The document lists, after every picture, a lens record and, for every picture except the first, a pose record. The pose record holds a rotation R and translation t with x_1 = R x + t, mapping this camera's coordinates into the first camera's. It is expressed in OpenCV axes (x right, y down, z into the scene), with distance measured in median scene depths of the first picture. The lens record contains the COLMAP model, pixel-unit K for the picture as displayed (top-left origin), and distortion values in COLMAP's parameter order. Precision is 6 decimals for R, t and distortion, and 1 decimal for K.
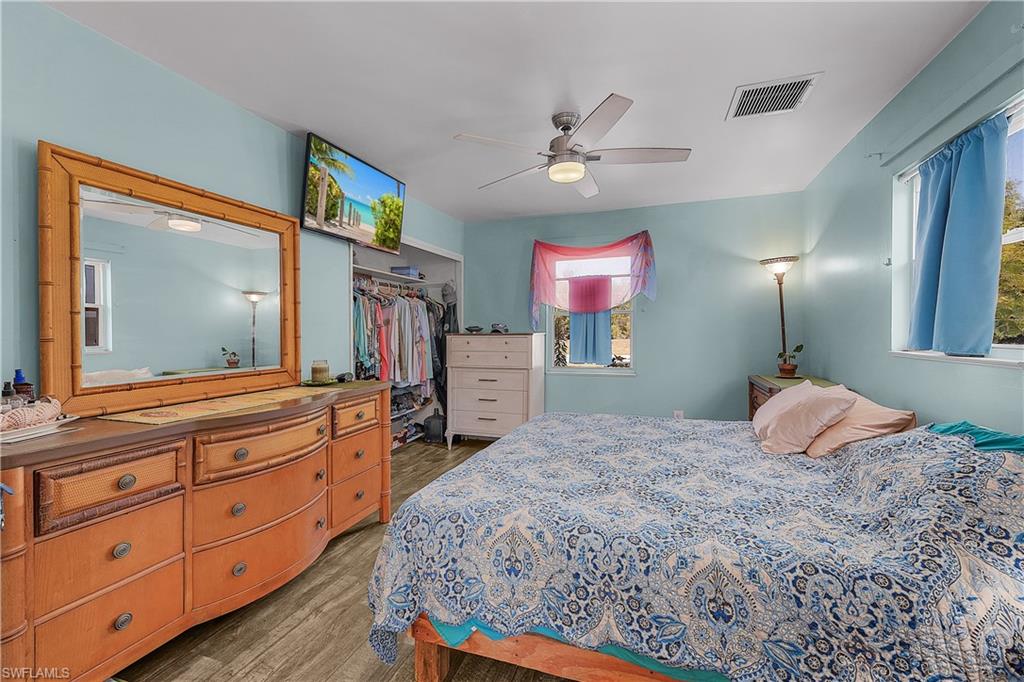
lens RADIAL K [[425.7, 0, 512.0], [0, 425.7, 341.0], [0, 0, 1]] dist [0.001011, 0.000082]
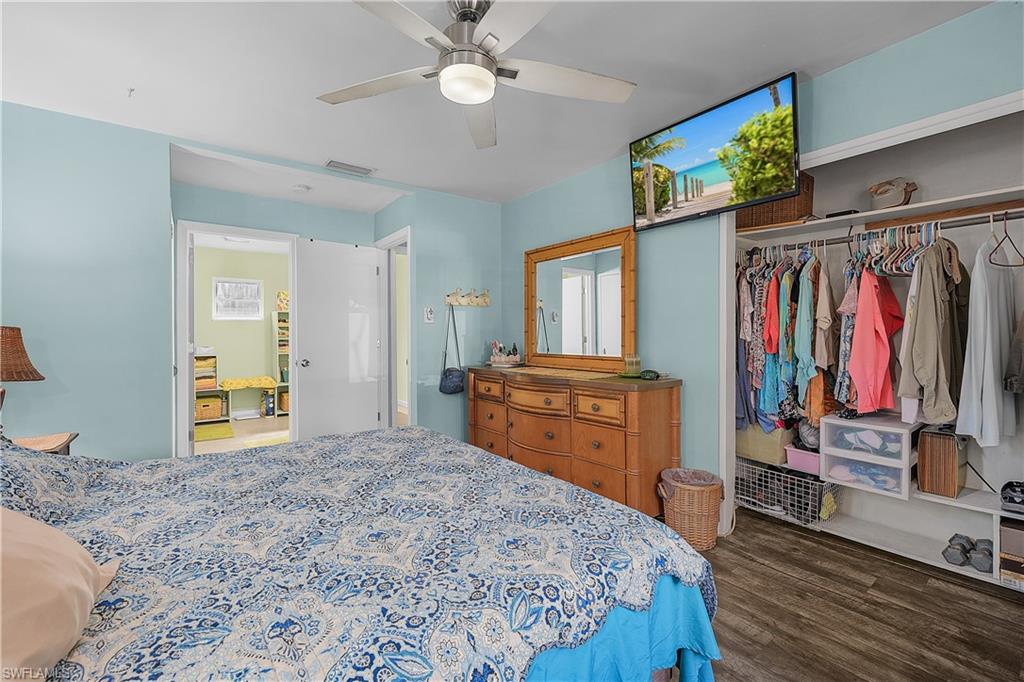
lens RADIAL K [[447.3, 0, 496.8], [0, 447.3, 336.2], [0, 0, 1]] dist [-0.034748, 0.000173]
pose [[-0.574056, 0.006795, -0.818788, 0.584697], [-0.015116, 0.999707, 0.018895, -0.013098], [0.818677, 0.023223, -0.573785, 1.247430]]
